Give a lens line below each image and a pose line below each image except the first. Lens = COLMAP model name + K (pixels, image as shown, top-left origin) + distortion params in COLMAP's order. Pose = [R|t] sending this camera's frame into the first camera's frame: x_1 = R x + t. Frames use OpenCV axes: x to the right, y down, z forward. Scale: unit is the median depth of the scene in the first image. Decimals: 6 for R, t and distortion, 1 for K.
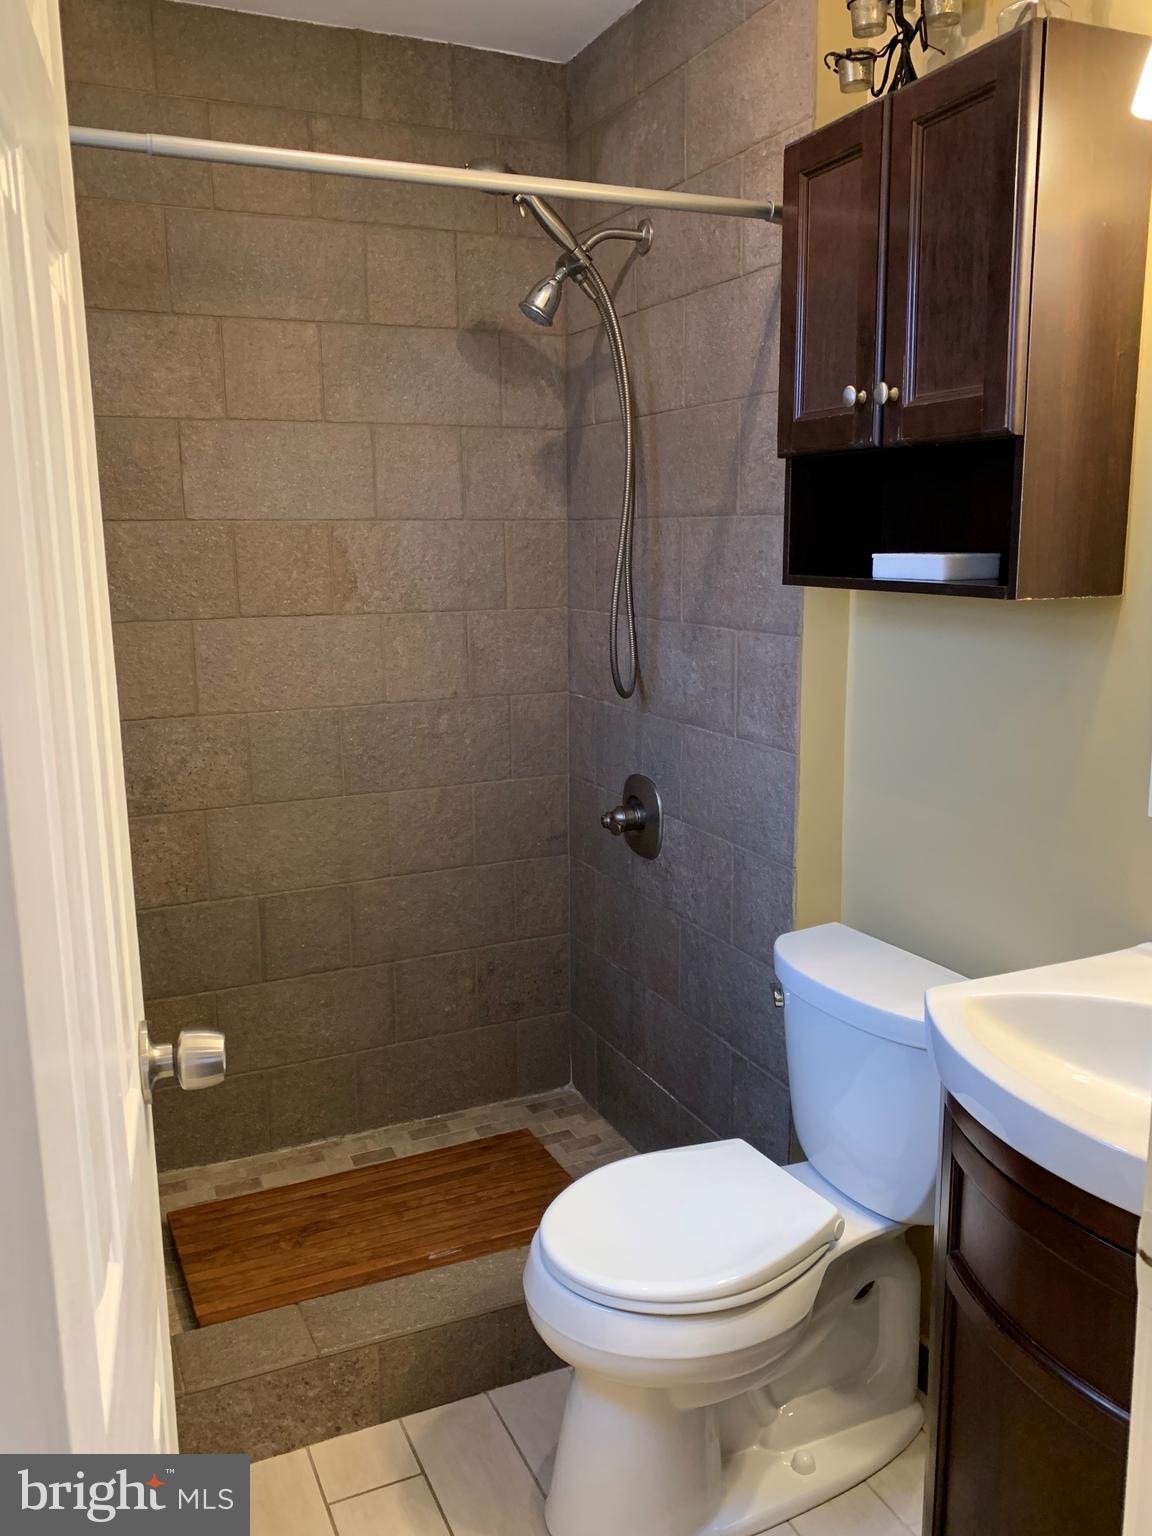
lens RADIAL K [[1239.7, 0, 581.0], [0, 1239.7, 761.8], [0, 0, 1]] dist [0.029785, -0.014928]
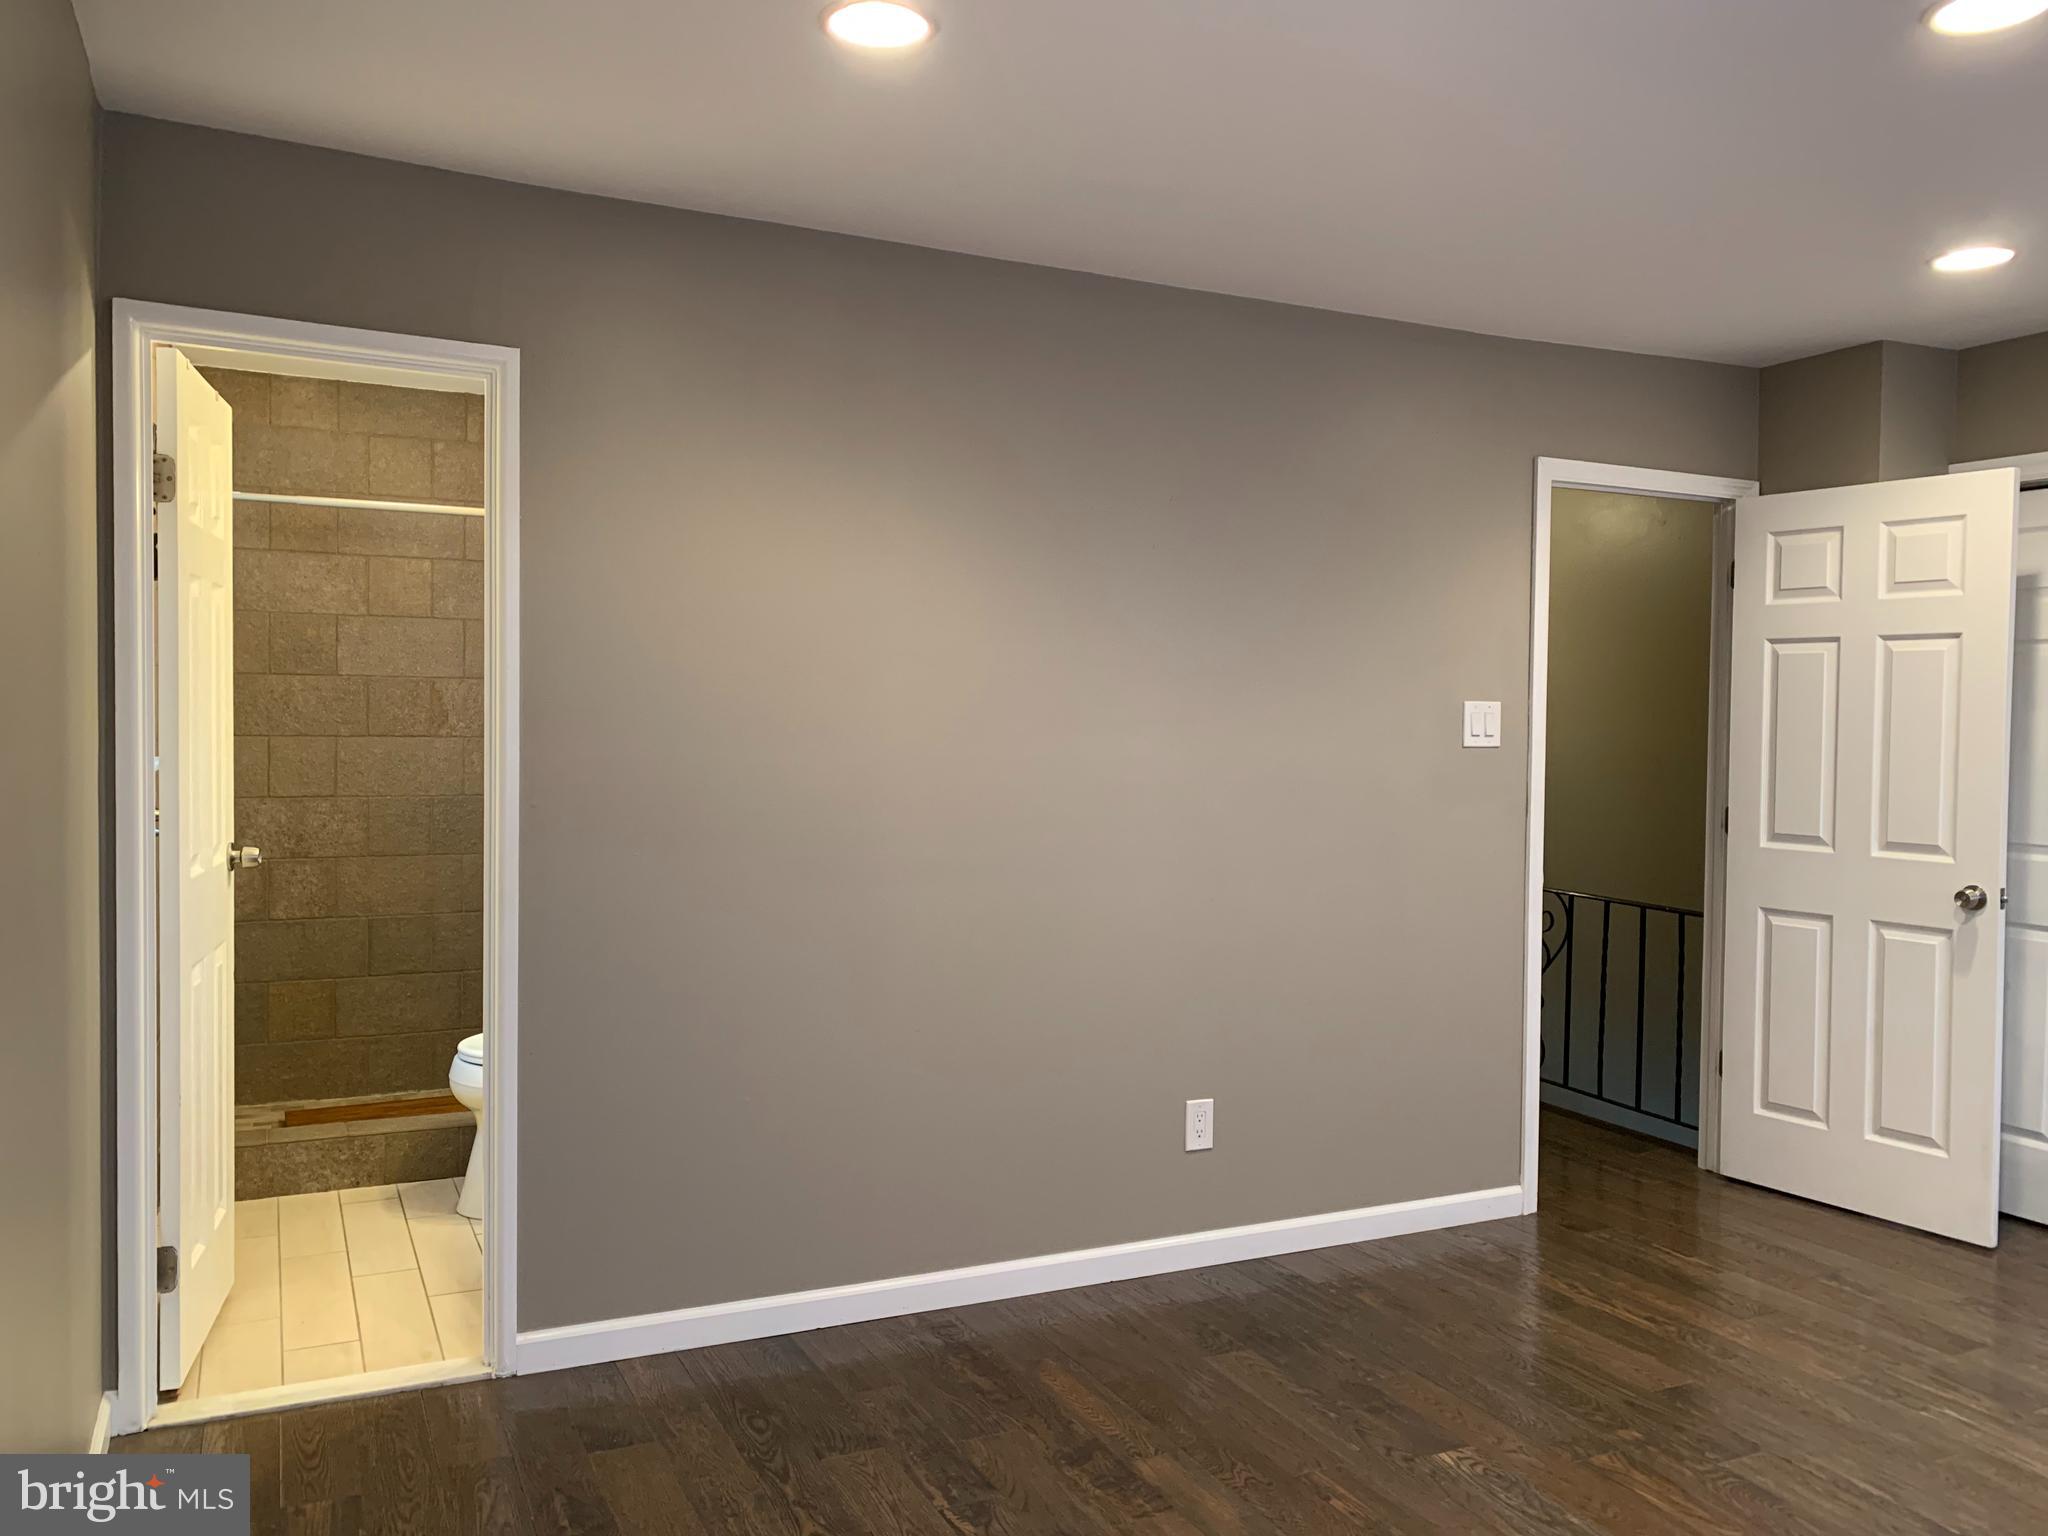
lens RADIAL K [[1566.4, 0, 1015.3], [0, 1566.4, 774.0], [0, 0, 1]] dist [0.035777, -0.041603]
pose [[0.999725, 0.022748, 0.005665, 0.556455], [-0.021599, 0.987739, -0.154613, 0.230703], [-0.009112, 0.154448, 0.987959, -1.013568]]
